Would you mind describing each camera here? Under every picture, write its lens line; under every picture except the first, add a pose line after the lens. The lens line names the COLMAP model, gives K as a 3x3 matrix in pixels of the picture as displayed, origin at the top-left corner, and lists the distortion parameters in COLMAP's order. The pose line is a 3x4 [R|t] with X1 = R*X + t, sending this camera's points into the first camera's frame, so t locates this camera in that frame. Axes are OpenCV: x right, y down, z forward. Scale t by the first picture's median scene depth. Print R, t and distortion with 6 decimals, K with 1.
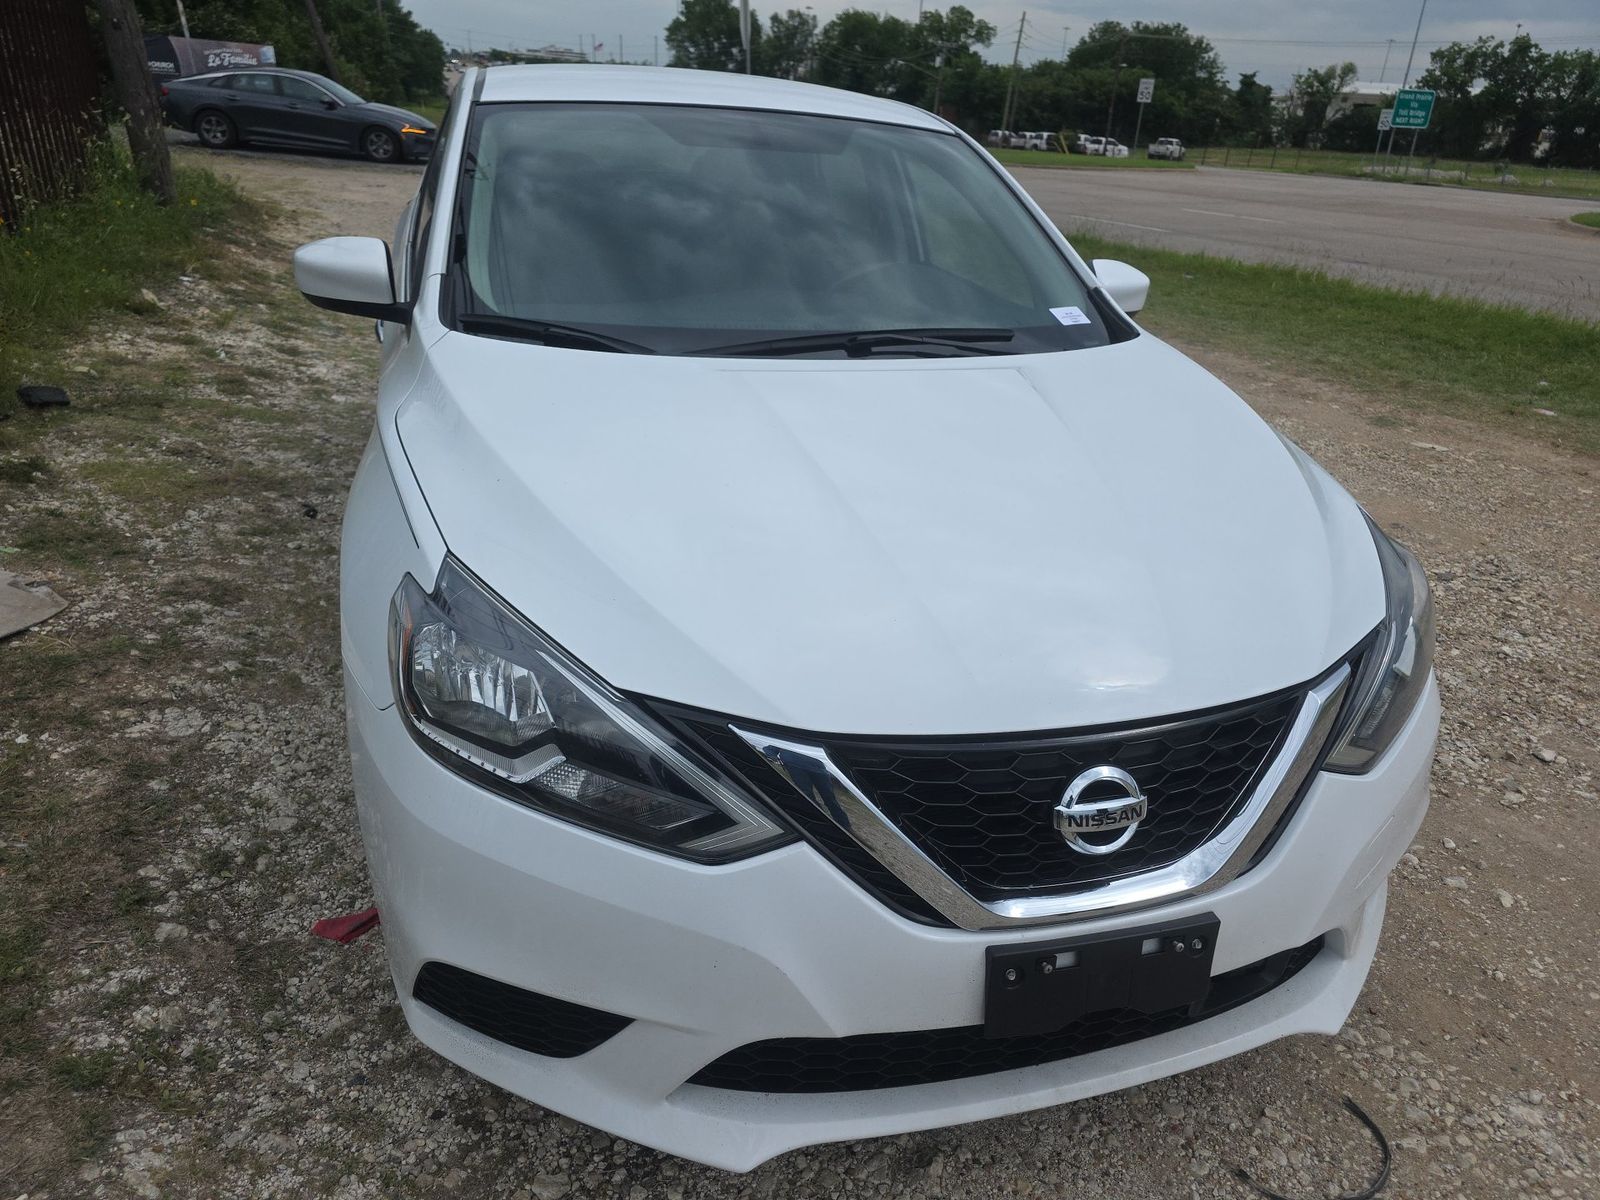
lens RADIAL K [[1061.8, 0, 803.4], [0, 1061.8, 617.6], [0, 0, 1]] dist [0.055835, -0.041921]
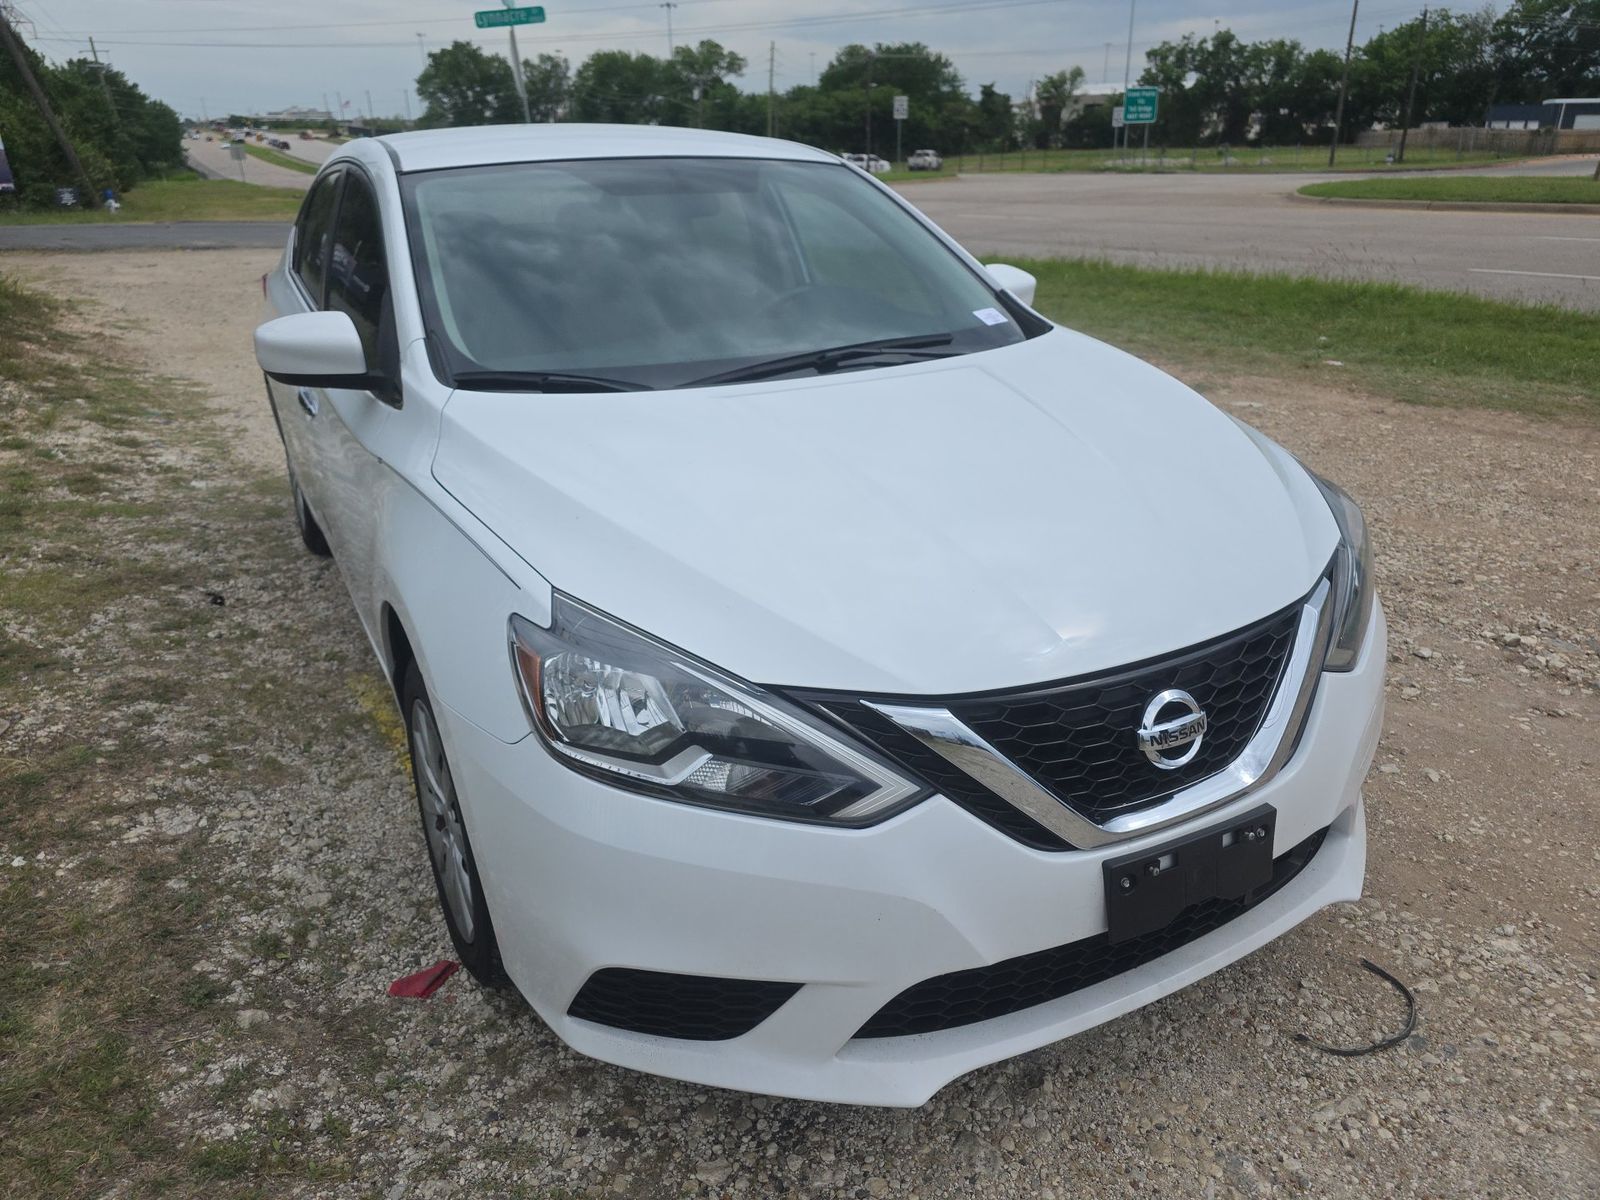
lens RADIAL K [[1066.2, 0, 782.3], [0, 1066.2, 605.0], [0, 0, 1]] dist [0.052091, -0.038356]
pose [[0.980618, -0.140668, 0.136387, -0.162103], [0.145469, 0.989025, -0.025848, 0.010385], [-0.131254, 0.045187, 0.990318, -0.057318]]
